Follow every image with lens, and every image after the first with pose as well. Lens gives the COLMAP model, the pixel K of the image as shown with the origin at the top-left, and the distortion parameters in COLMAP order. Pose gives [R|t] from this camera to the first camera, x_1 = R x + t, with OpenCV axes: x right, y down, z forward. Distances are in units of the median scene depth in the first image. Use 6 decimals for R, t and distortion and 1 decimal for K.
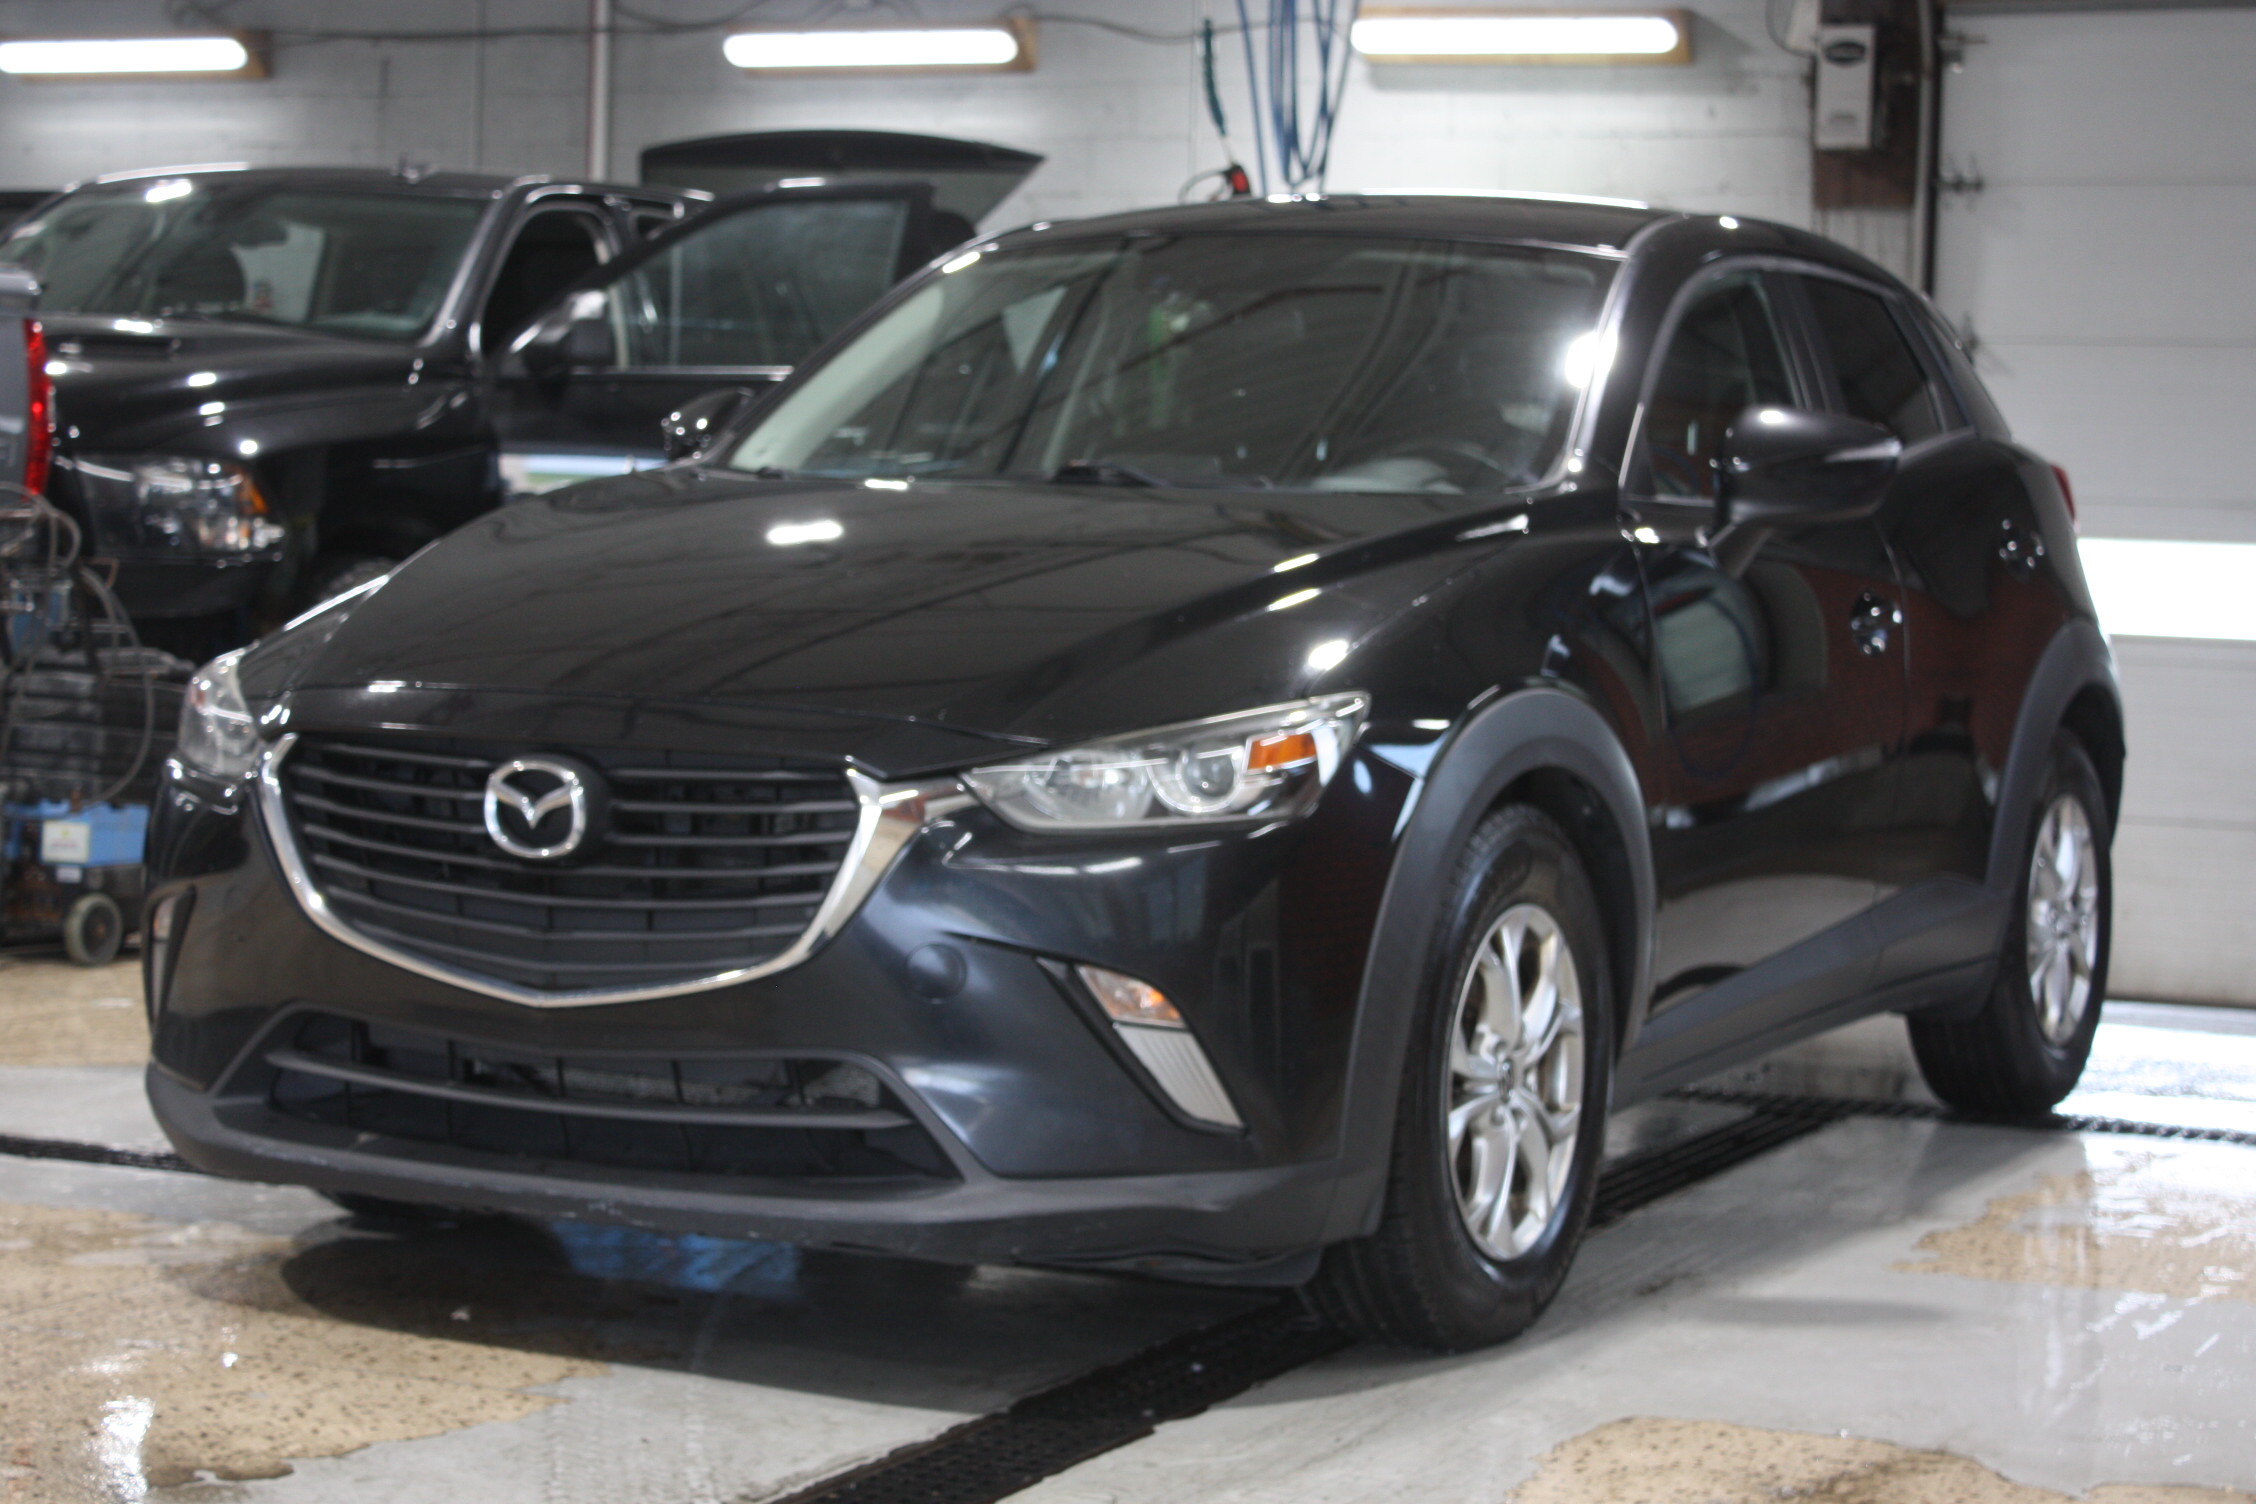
lens RADIAL K [[4541.8, 0, 1128.5], [0, 4541.8, 751.0], [0, 0, 1]] dist [0.010500, 0.000000]
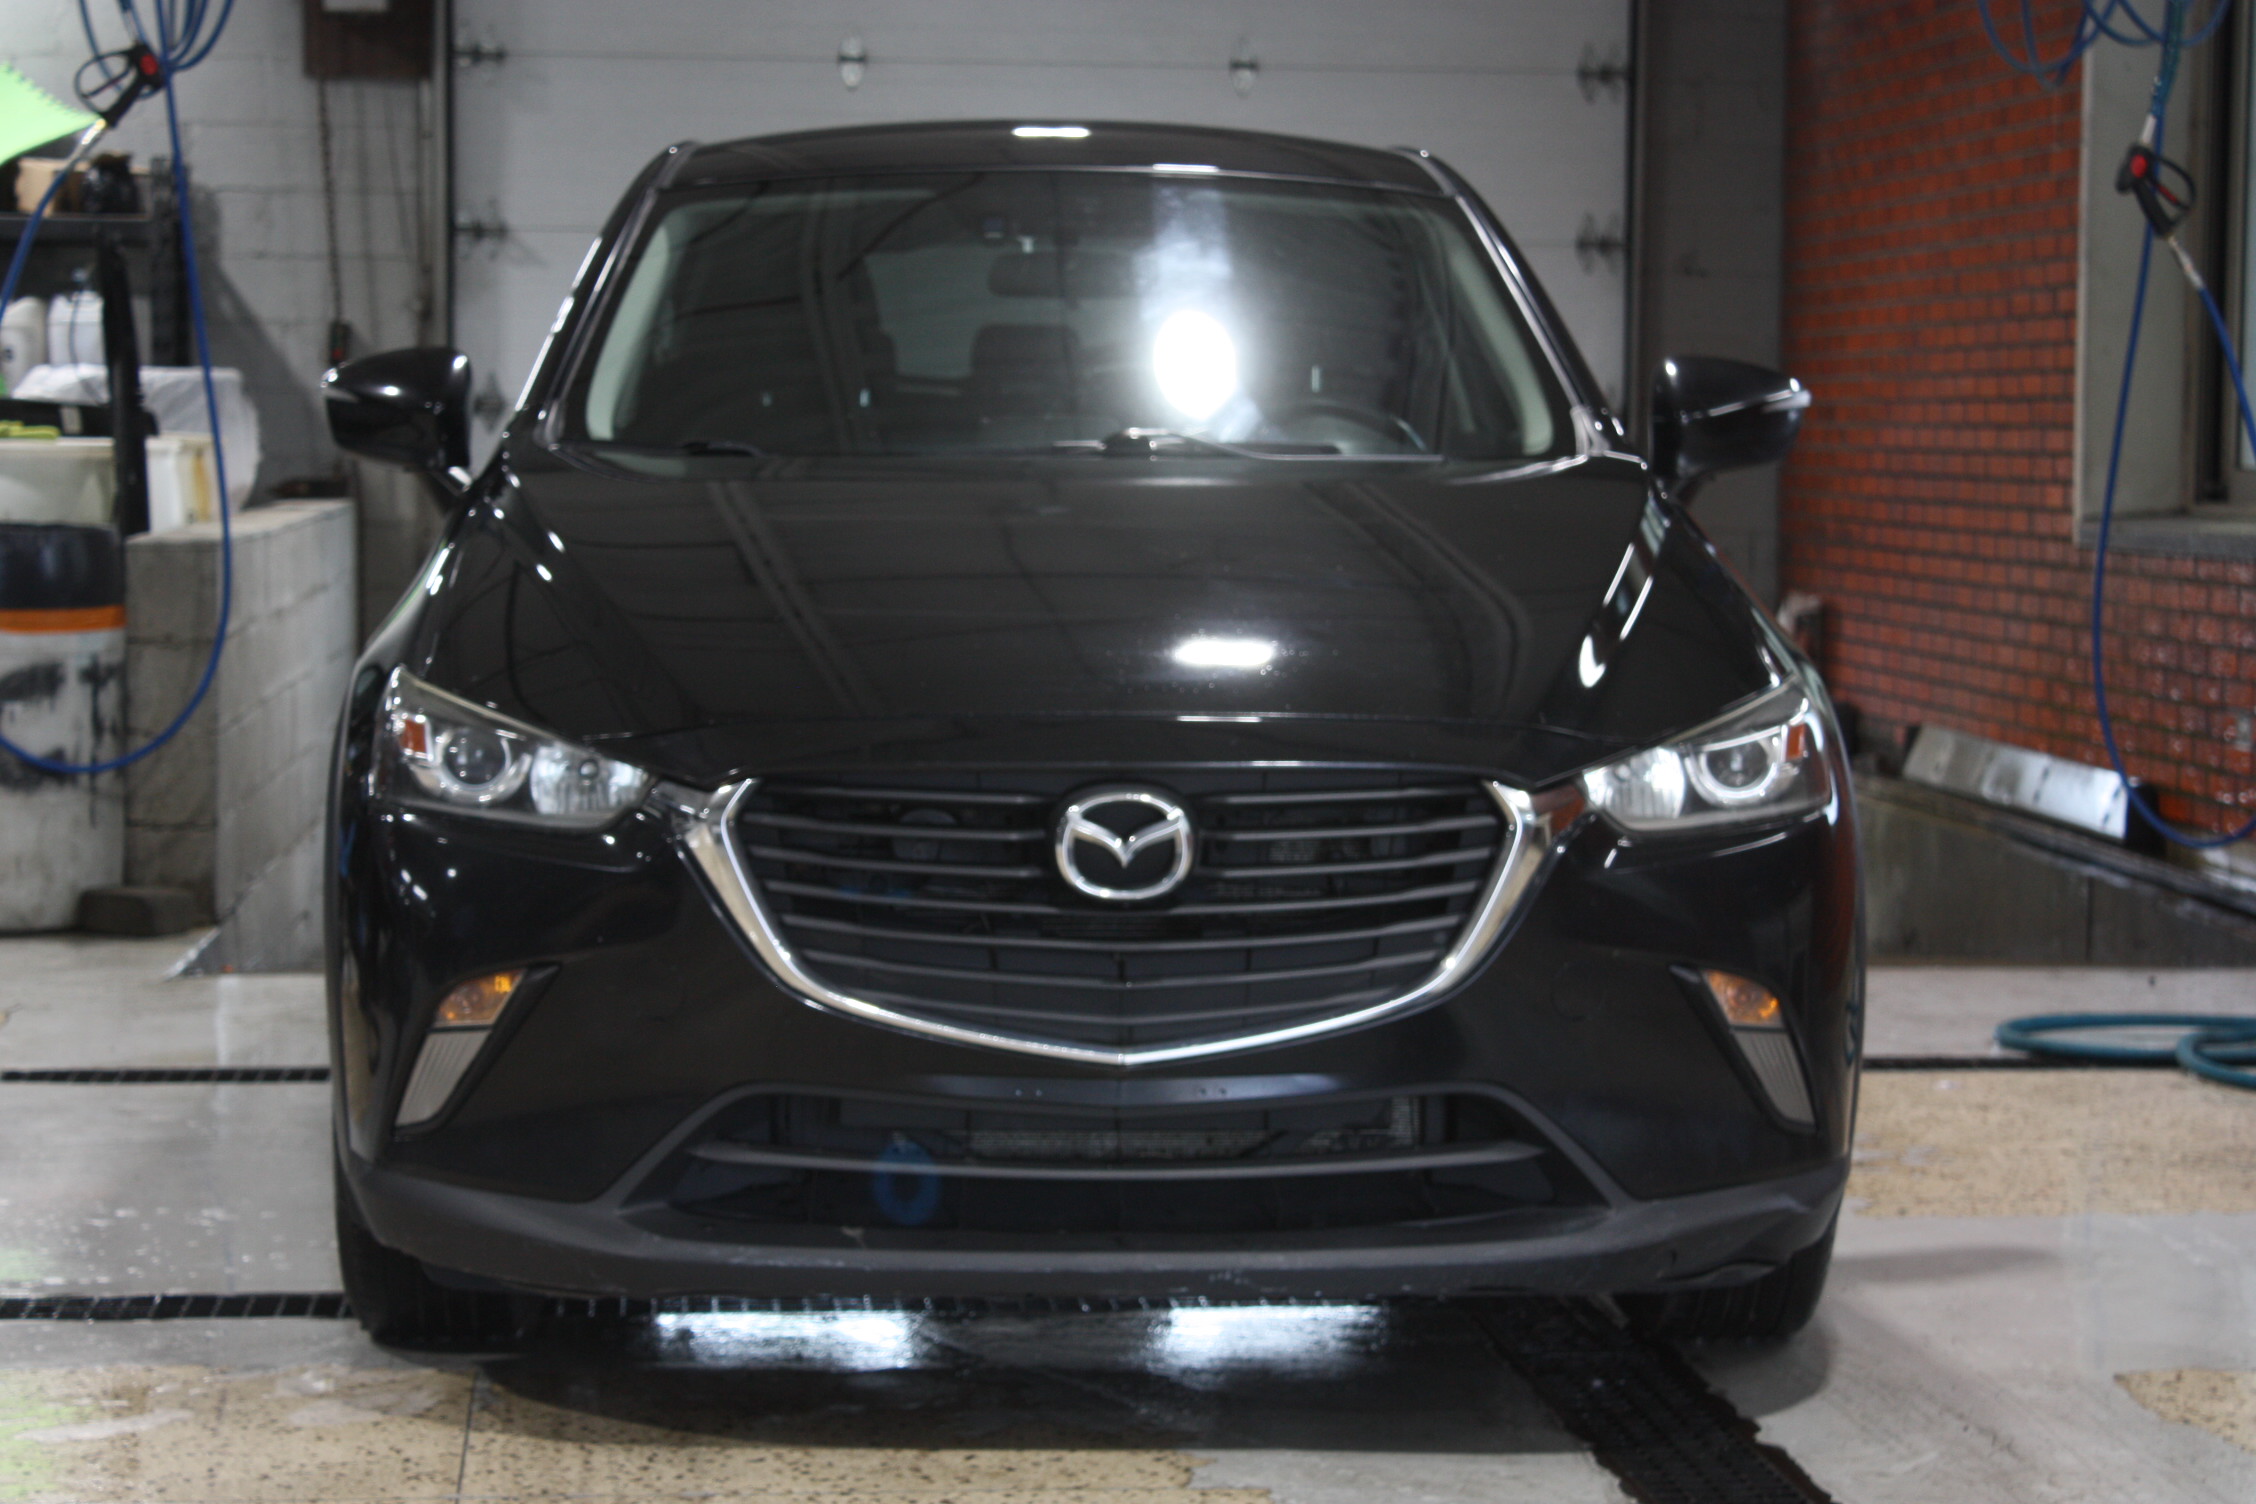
lens RADIAL K [[5224.9, 0, 1128.2], [0, 5224.9, 753.1], [0, 0, 1]] dist [0.027339, 0.000000]
pose [[0.846584, -0.054865, 0.529419, -0.674254], [0.043073, 0.998473, 0.034597, -0.041176], [-0.530509, -0.006485, 0.847654, 0.122058]]
